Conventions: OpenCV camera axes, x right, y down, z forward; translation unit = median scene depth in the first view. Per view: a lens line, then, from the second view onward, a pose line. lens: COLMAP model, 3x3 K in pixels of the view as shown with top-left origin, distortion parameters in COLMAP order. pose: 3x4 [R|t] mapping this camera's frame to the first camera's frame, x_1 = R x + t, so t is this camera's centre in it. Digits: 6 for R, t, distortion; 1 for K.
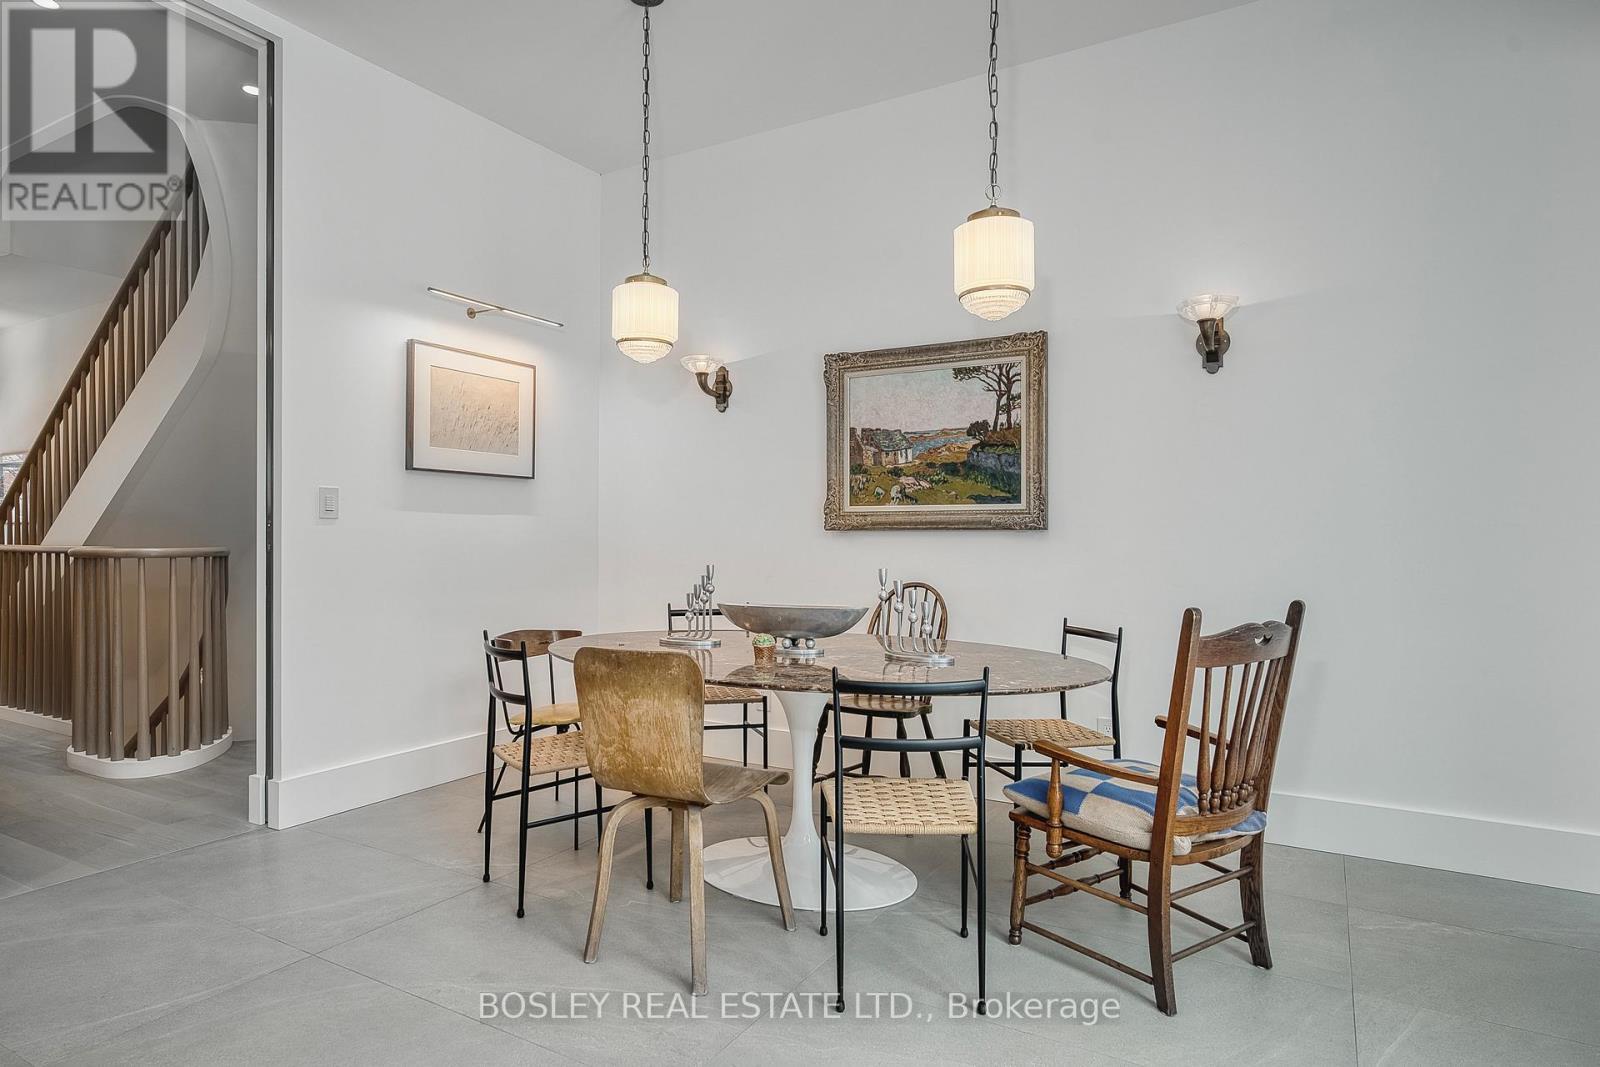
lens RADIAL K [[837.6, 0, 800.0], [0, 837.6, 533.5], [0, 0, 1]] dist [-0.001648, -0.000171]
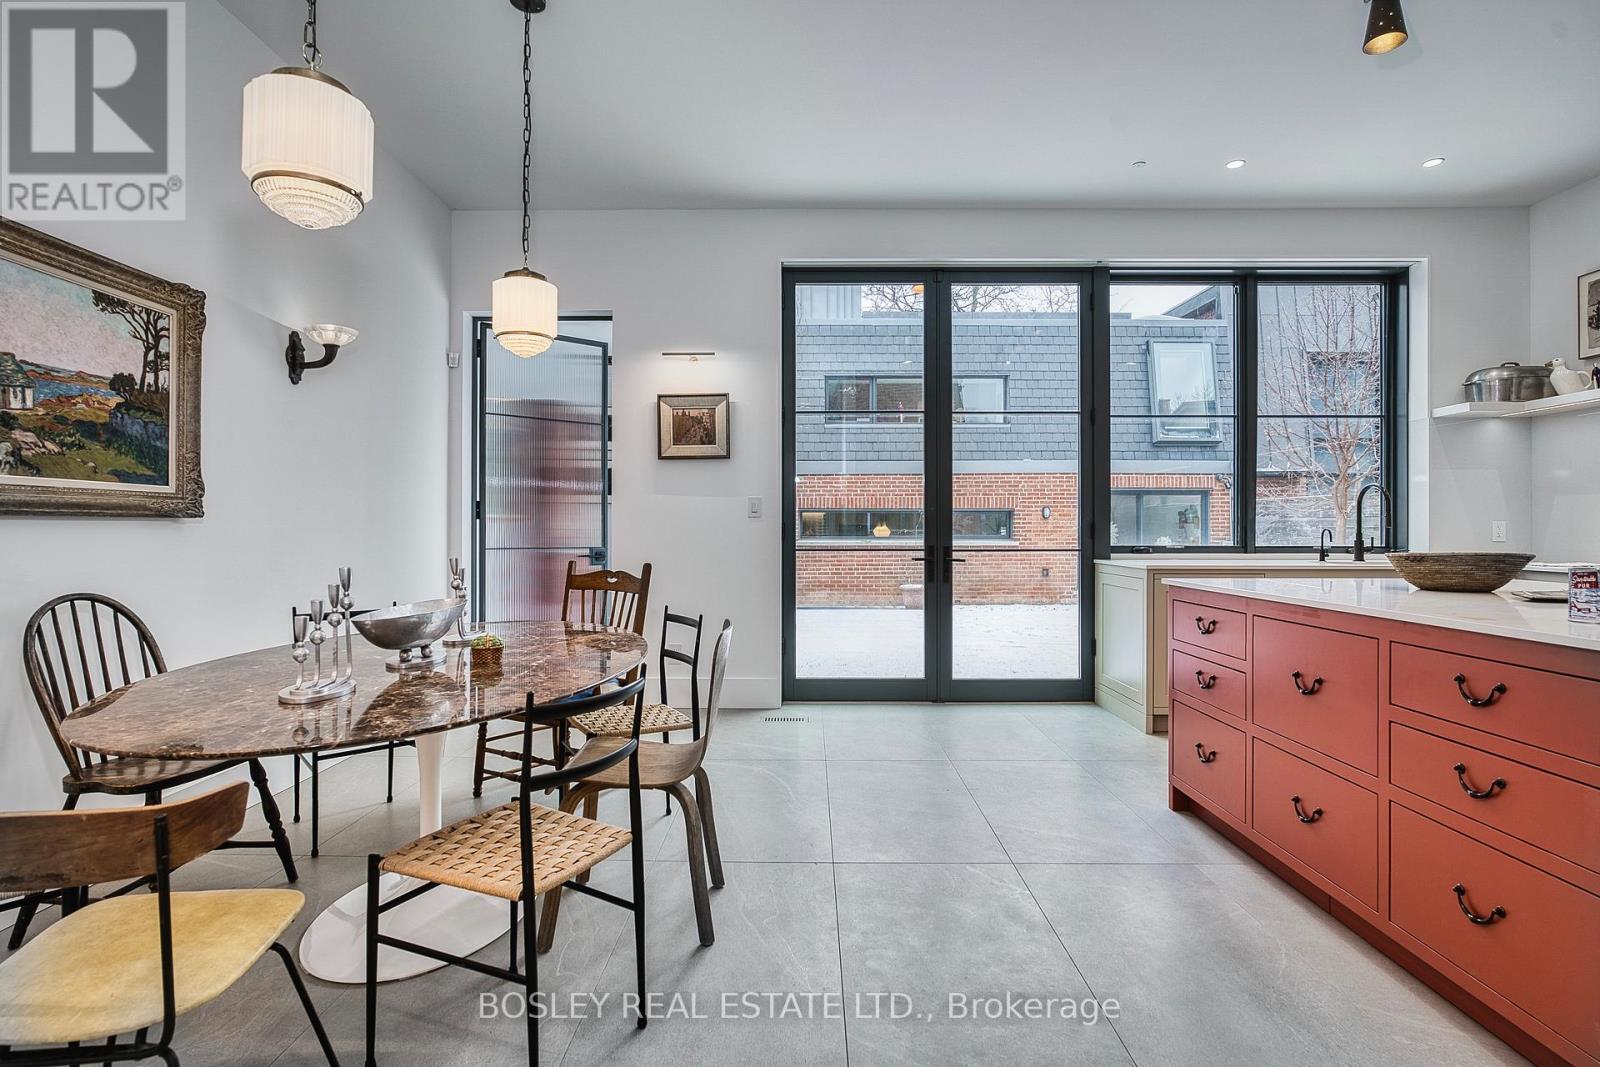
lens RADIAL K [[837.6, 0, 800.0], [0, 837.6, 533.5], [0, 0, 1]] dist [-0.001648, -0.000171]
pose [[-0.486360, -0.013719, 0.873651, -0.758229], [-0.013423, 0.999876, 0.008228, -0.003406], [-0.873655, -0.007725, -0.486484, 0.841602]]
